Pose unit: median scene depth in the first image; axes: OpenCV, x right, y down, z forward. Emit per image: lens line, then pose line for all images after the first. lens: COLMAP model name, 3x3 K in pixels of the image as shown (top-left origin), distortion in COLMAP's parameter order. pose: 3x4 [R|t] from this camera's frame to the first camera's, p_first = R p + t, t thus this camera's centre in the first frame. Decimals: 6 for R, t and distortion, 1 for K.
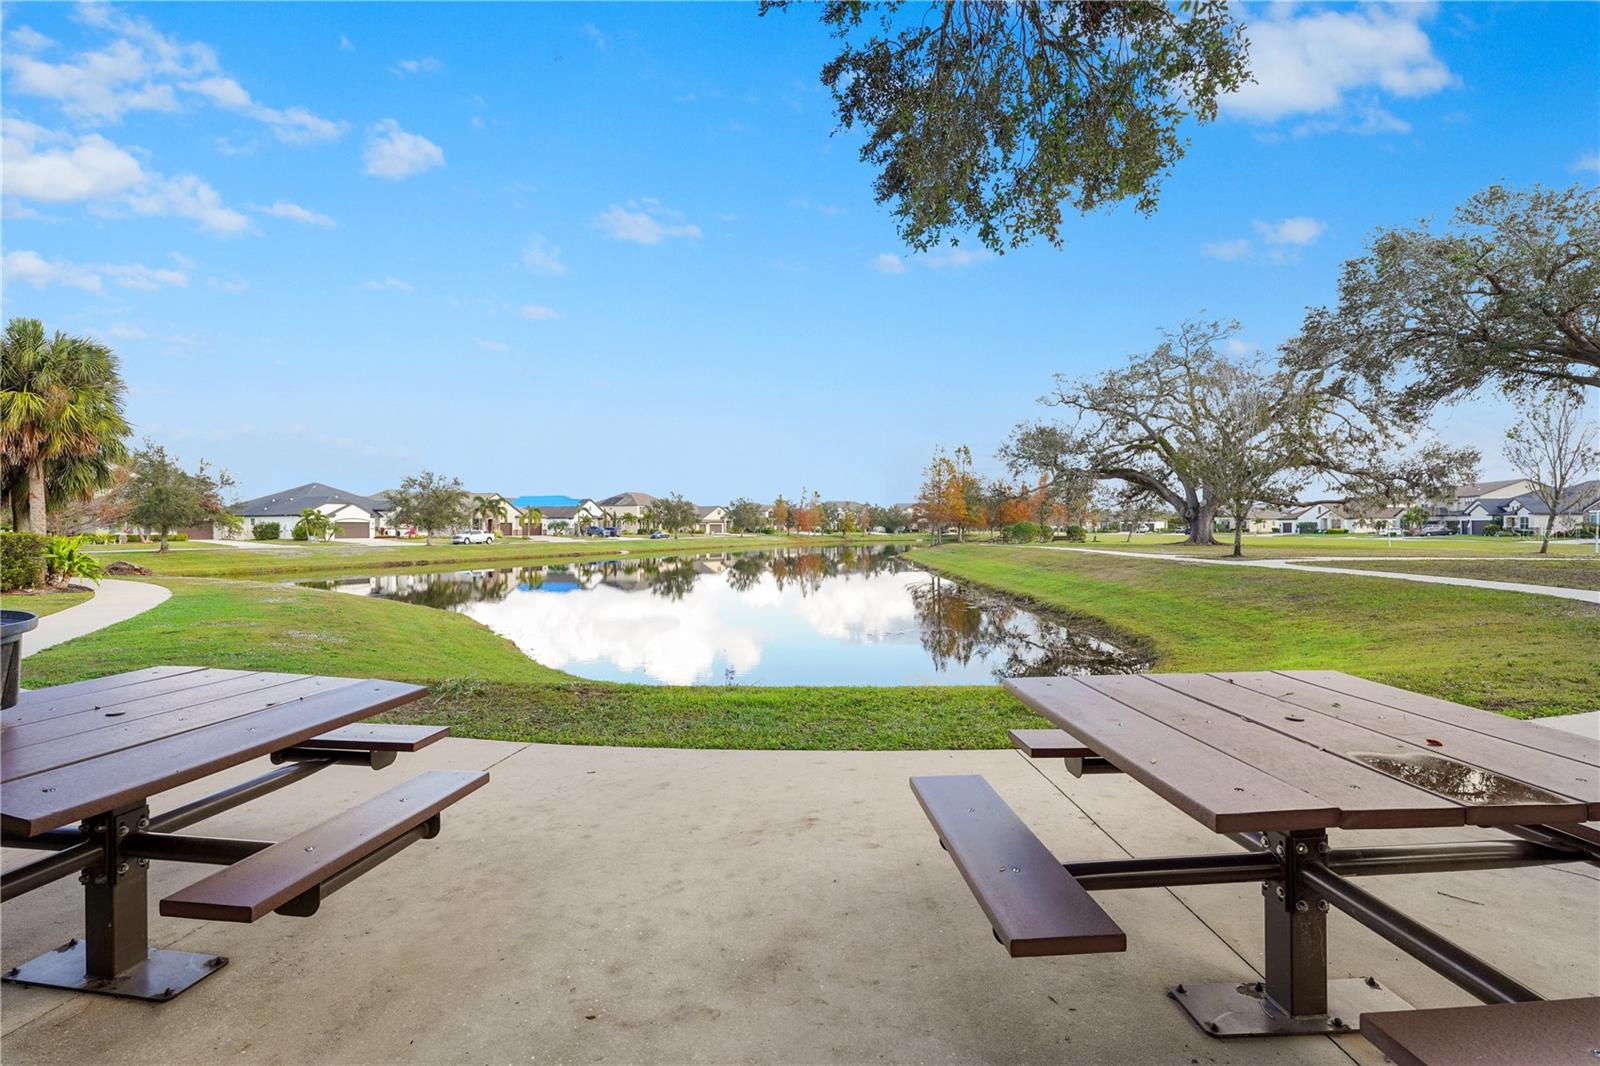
lens RADIAL K [[709.3, 0, 802.4], [0, 709.3, 536.2], [0, 0, 1]] dist [0.000927, -0.000244]
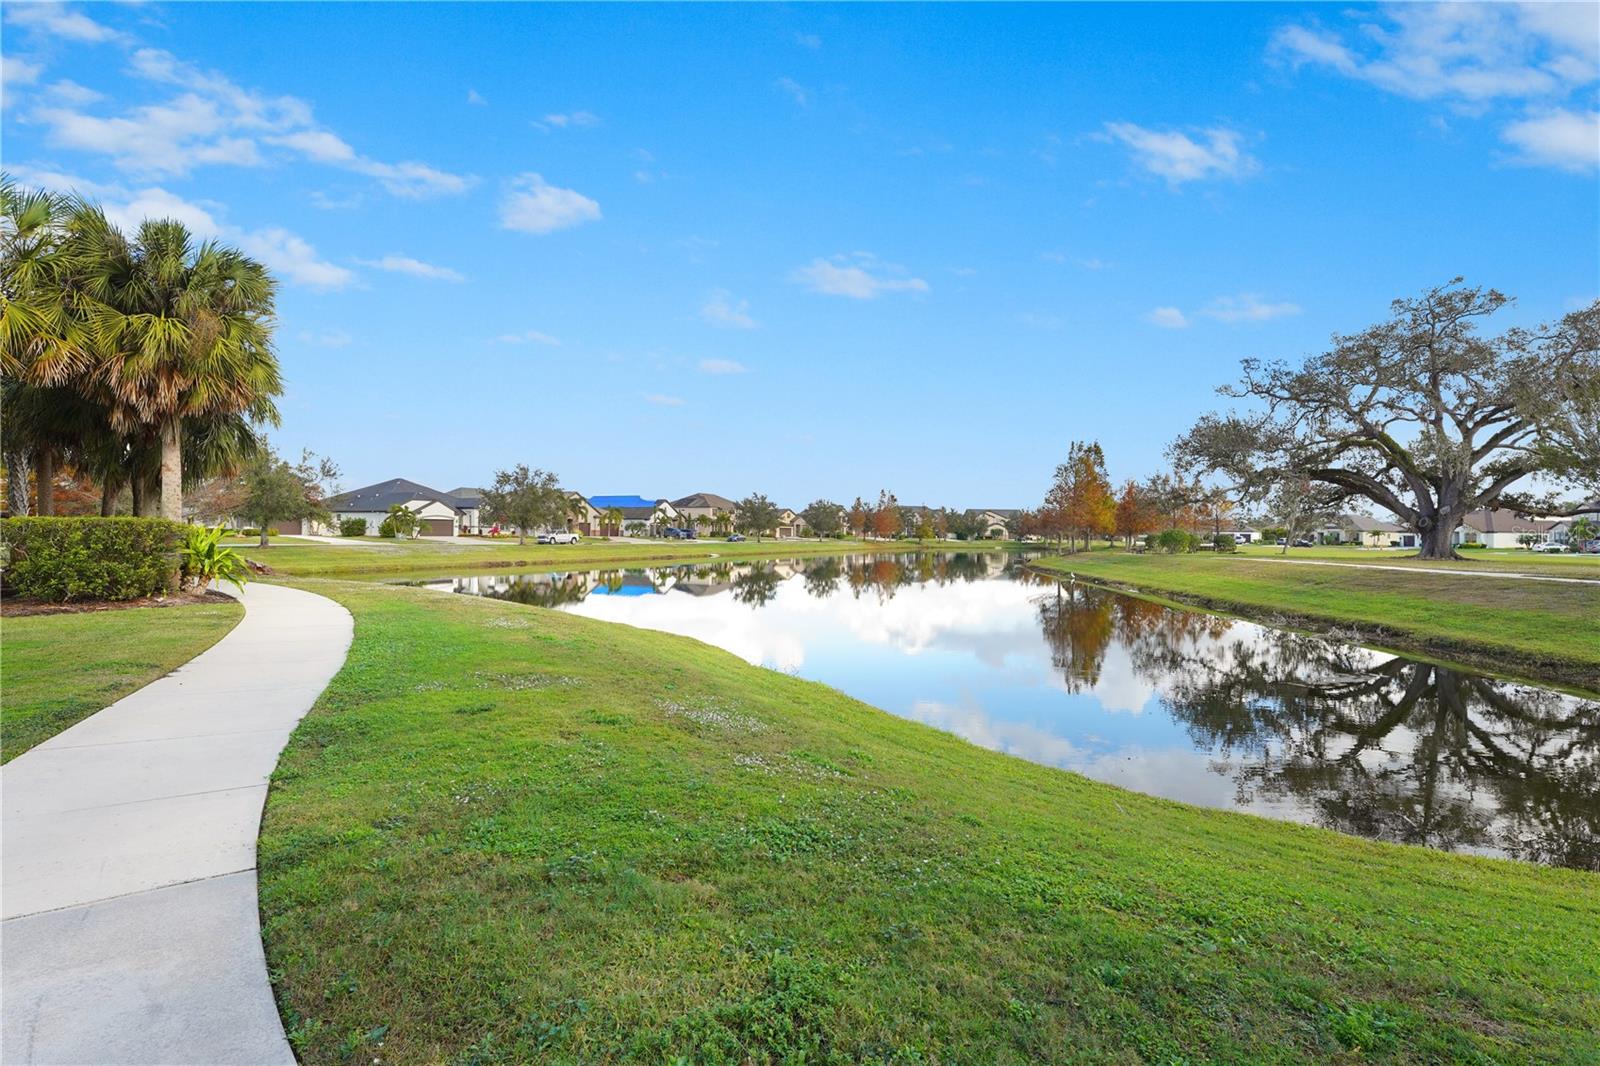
lens RADIAL K [[709.3, 0, 803.6], [0, 709.3, 536.6], [0, 0, 1]] dist [0.000927, -0.000244]
pose [[0.998260, 0.015911, -0.056773, -0.209818], [-0.016299, 0.999847, -0.006369, 0.003862], [0.056663, 0.007283, 0.998367, 0.168193]]
